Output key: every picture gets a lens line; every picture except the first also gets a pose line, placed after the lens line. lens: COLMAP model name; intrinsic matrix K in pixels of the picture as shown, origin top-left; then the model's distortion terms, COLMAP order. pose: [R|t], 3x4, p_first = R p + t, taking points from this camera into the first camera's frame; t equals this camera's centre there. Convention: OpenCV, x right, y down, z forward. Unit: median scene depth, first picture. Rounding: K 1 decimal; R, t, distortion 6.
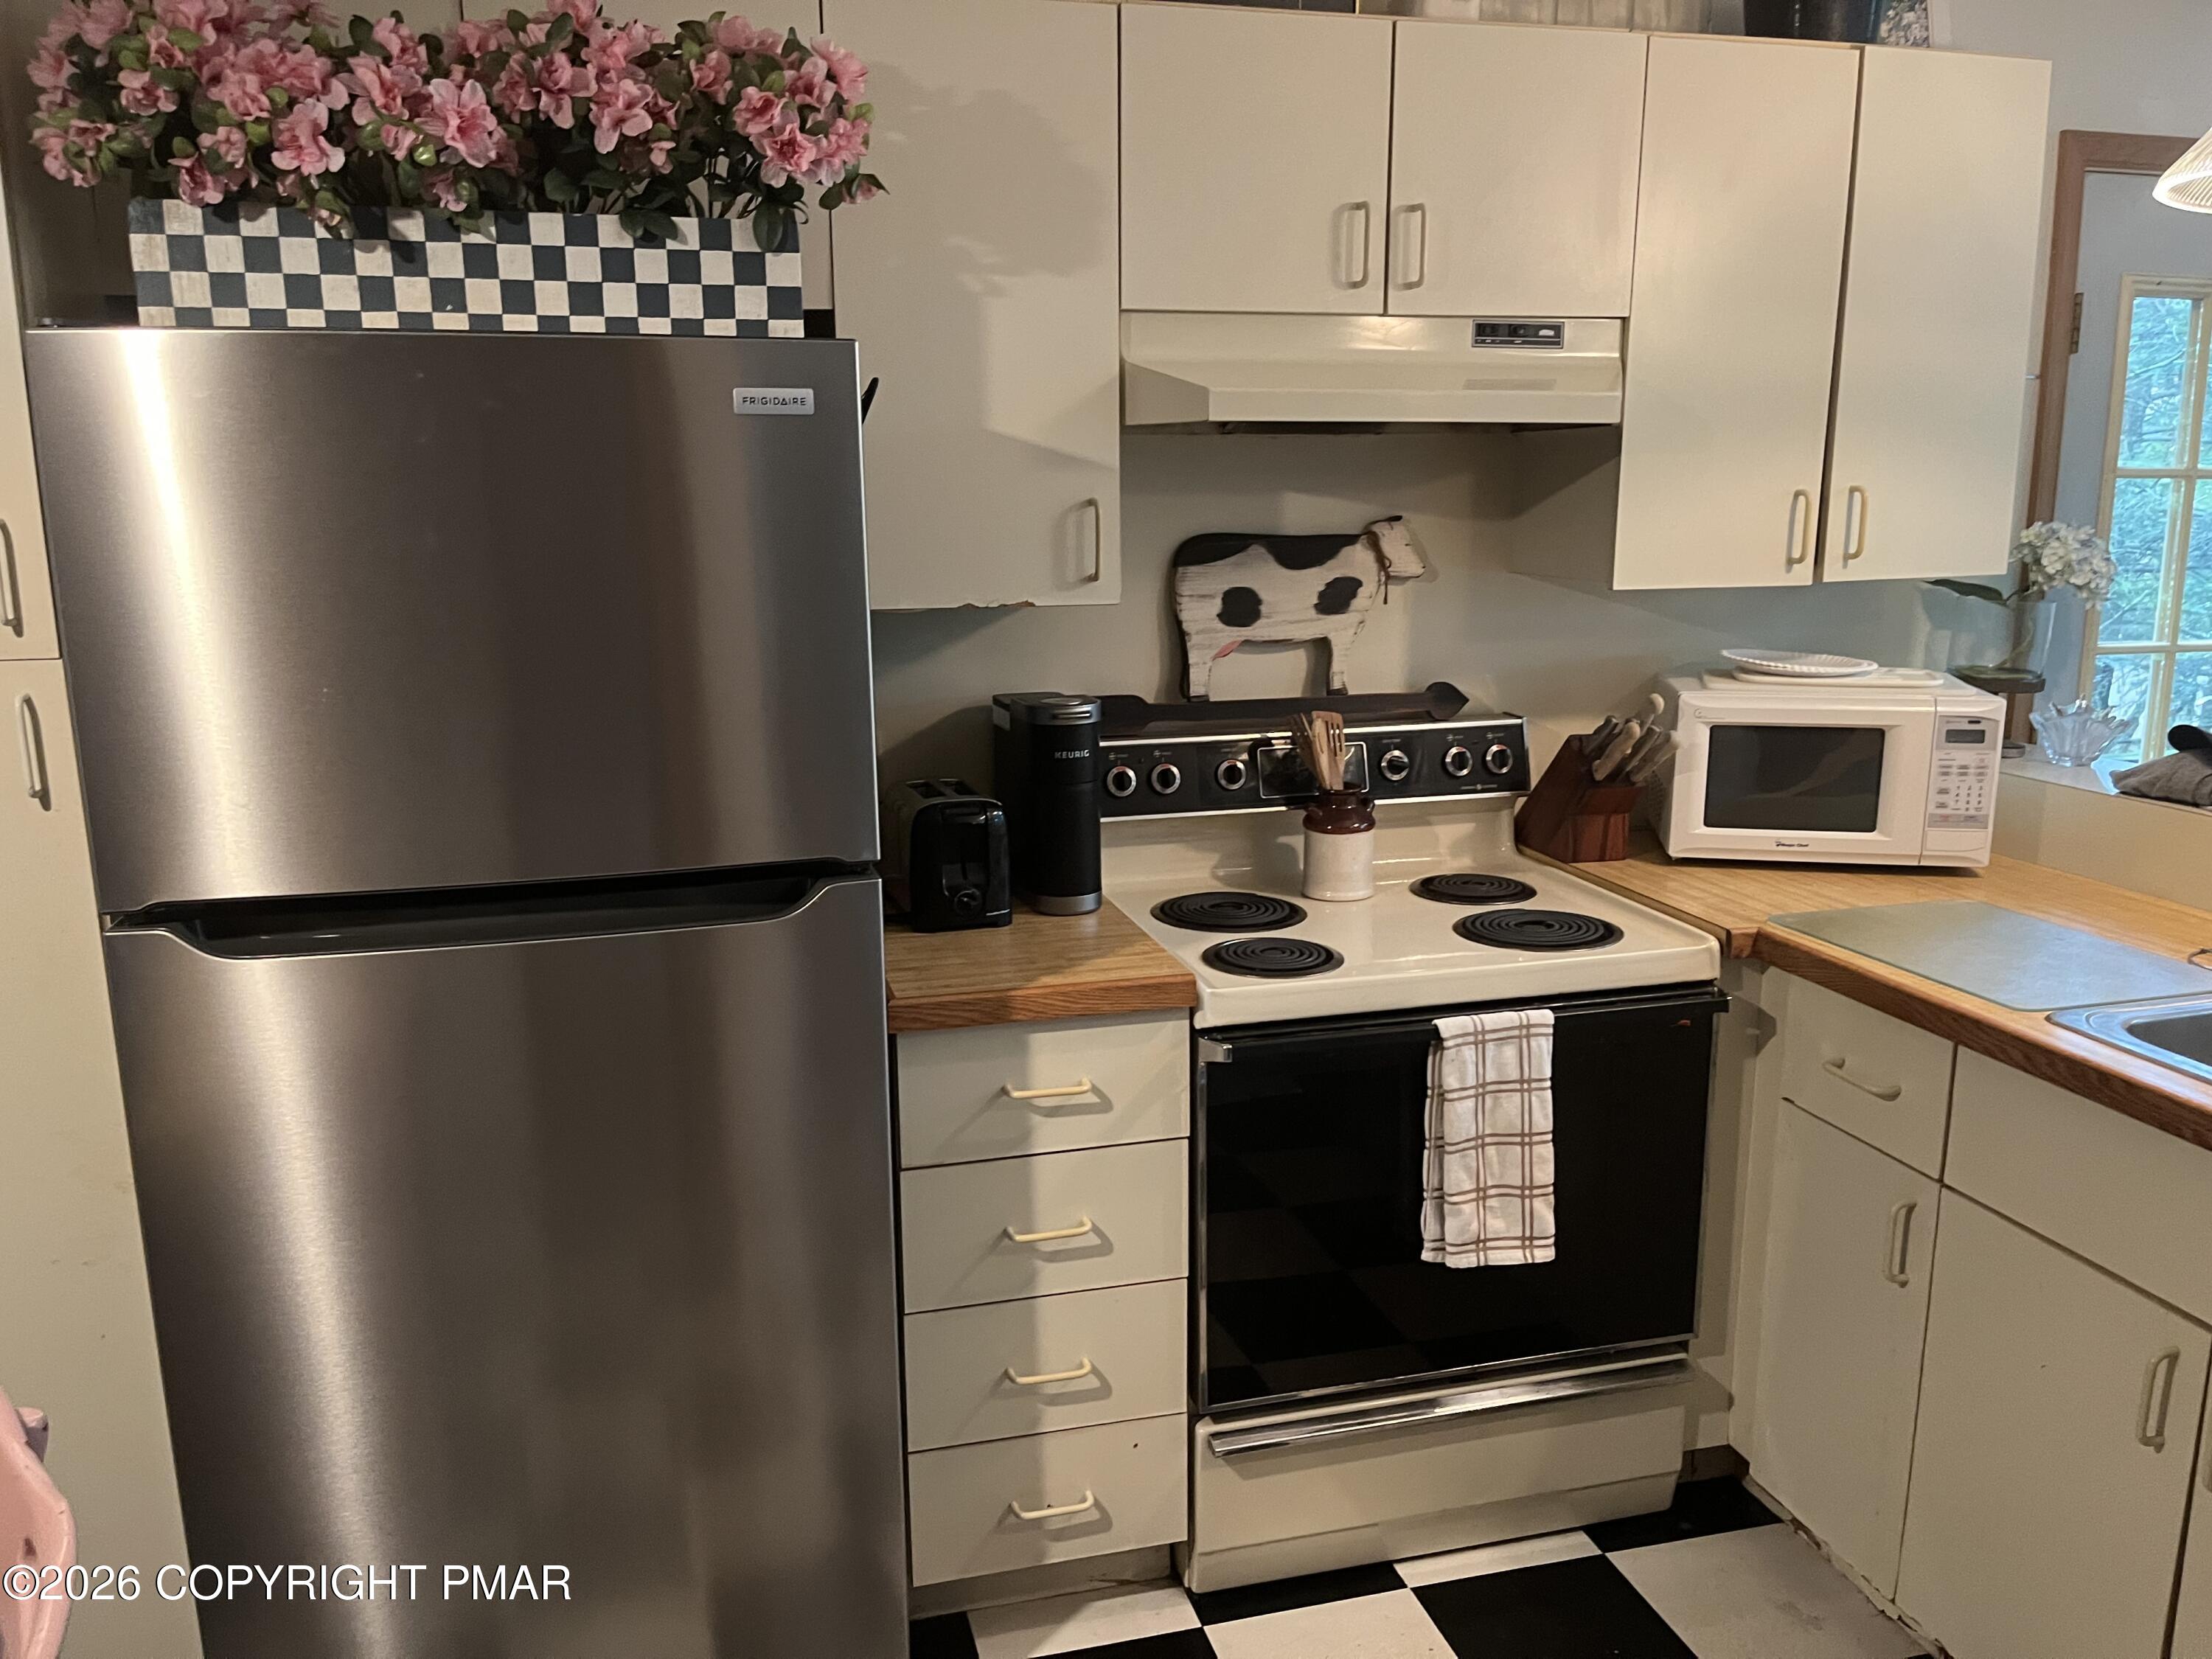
lens RADIAL K [[1731.9, 0, 1092.1], [0, 1731.9, 836.4], [0, 0, 1]] dist [0.130365, -0.181179]
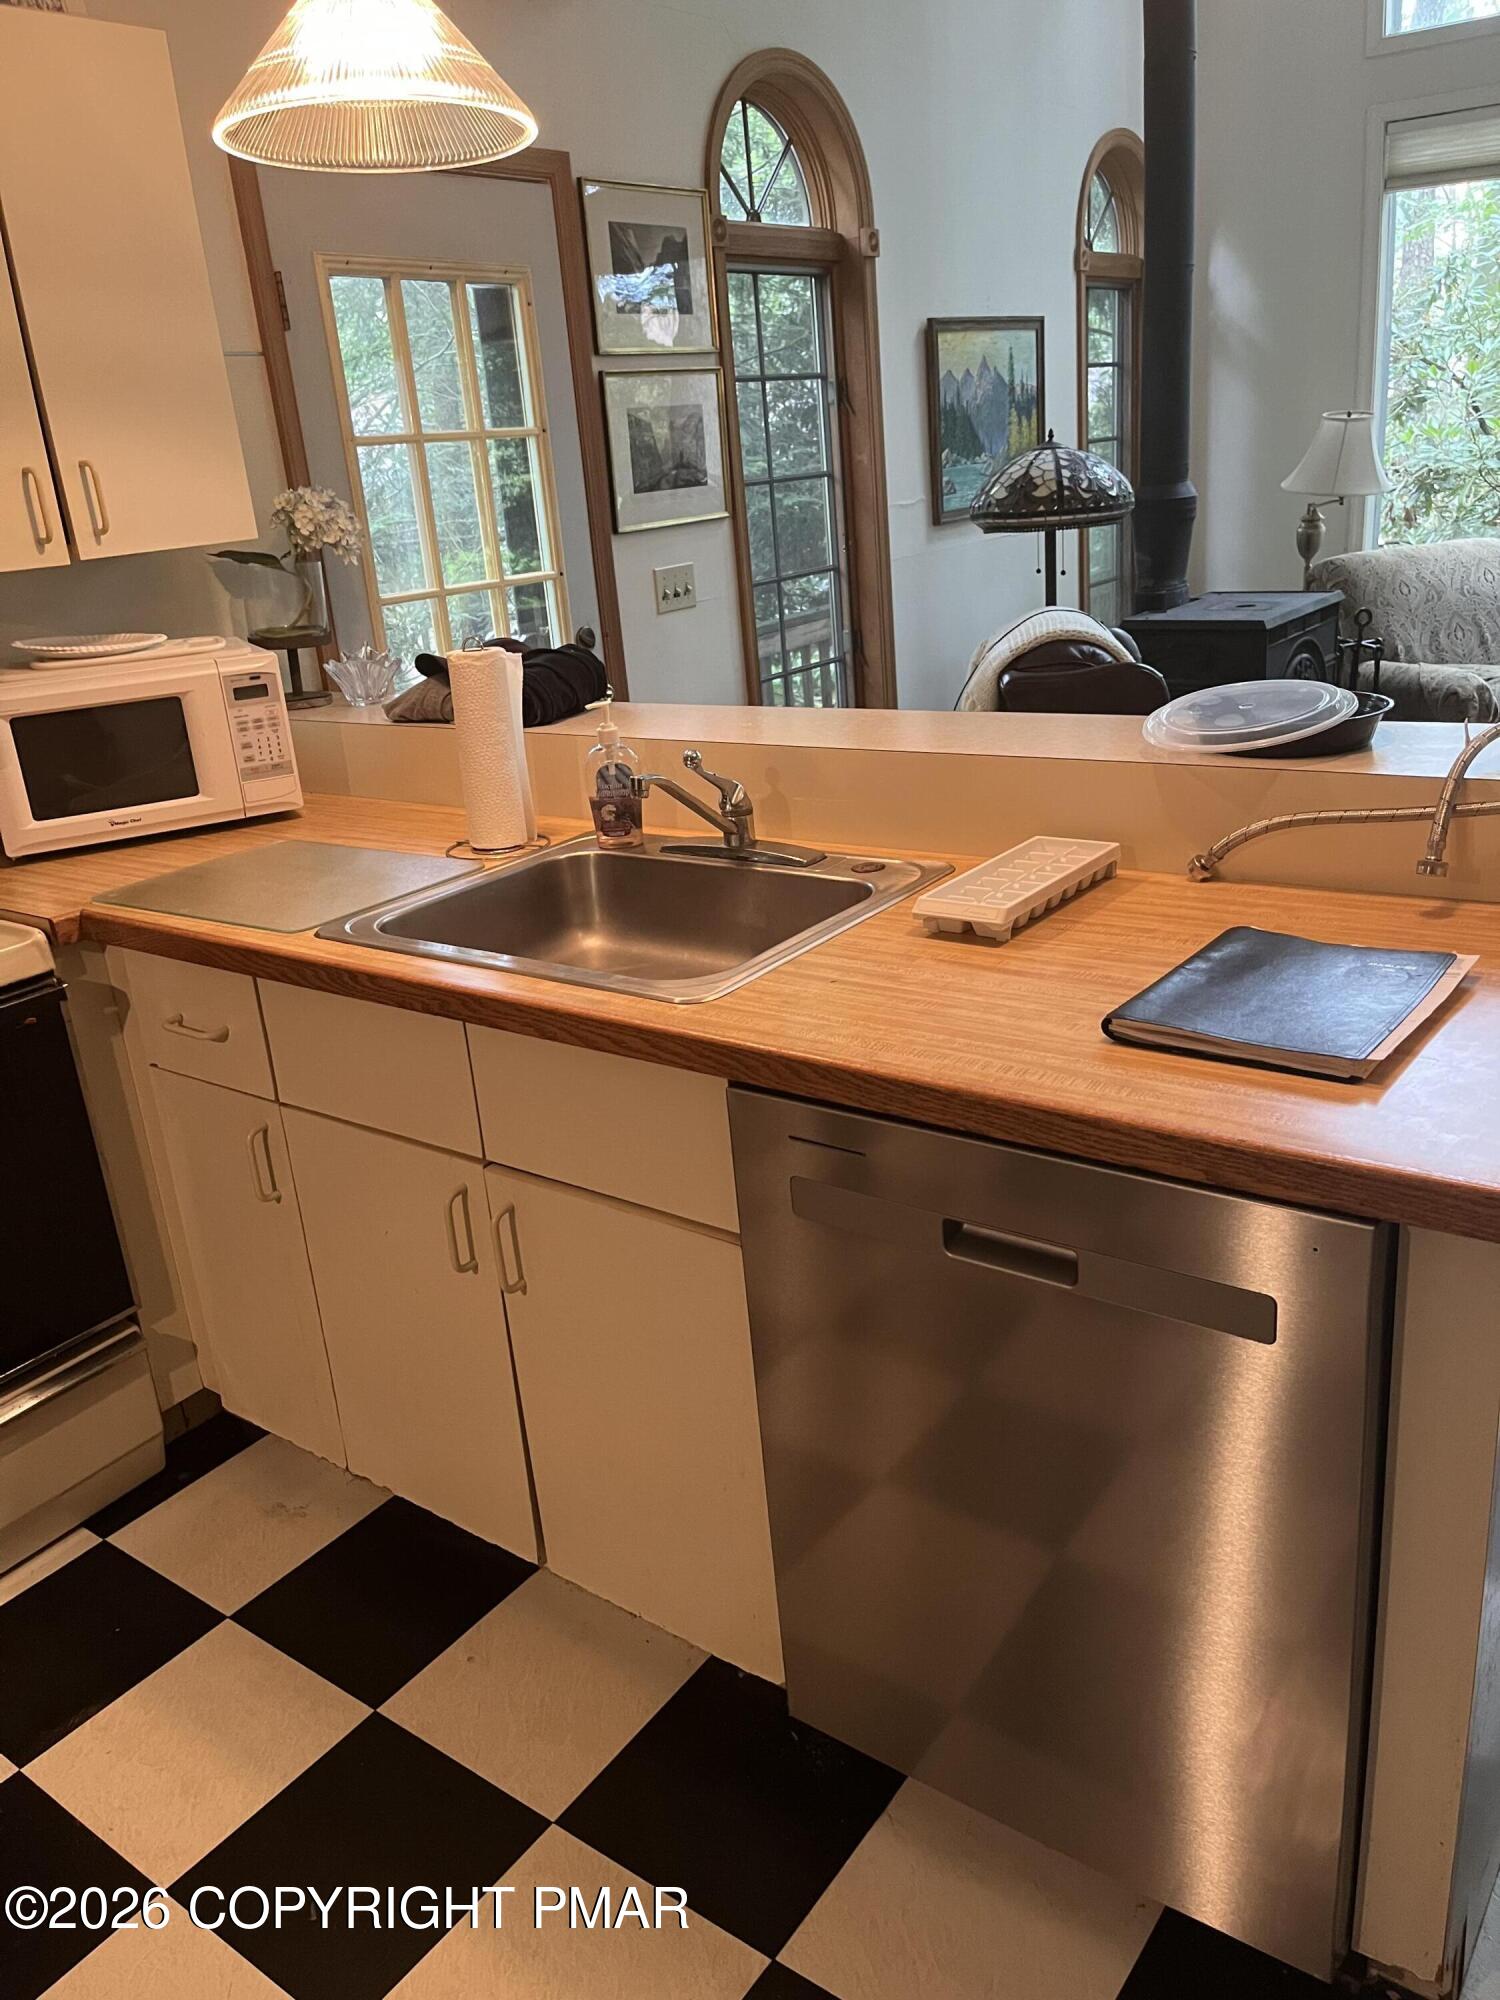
lens RADIAL K [[1565.9, 0, 737.4], [0, 1565.9, 972.2], [0, 0, 1]] dist [0.130365, -0.181179]
pose [[0.783957, -0.256853, 0.565188, 0.132867], [0.205028, 0.966435, 0.154814, 0.019709], [-0.585982, -0.005489, 0.810306, 0.035617]]
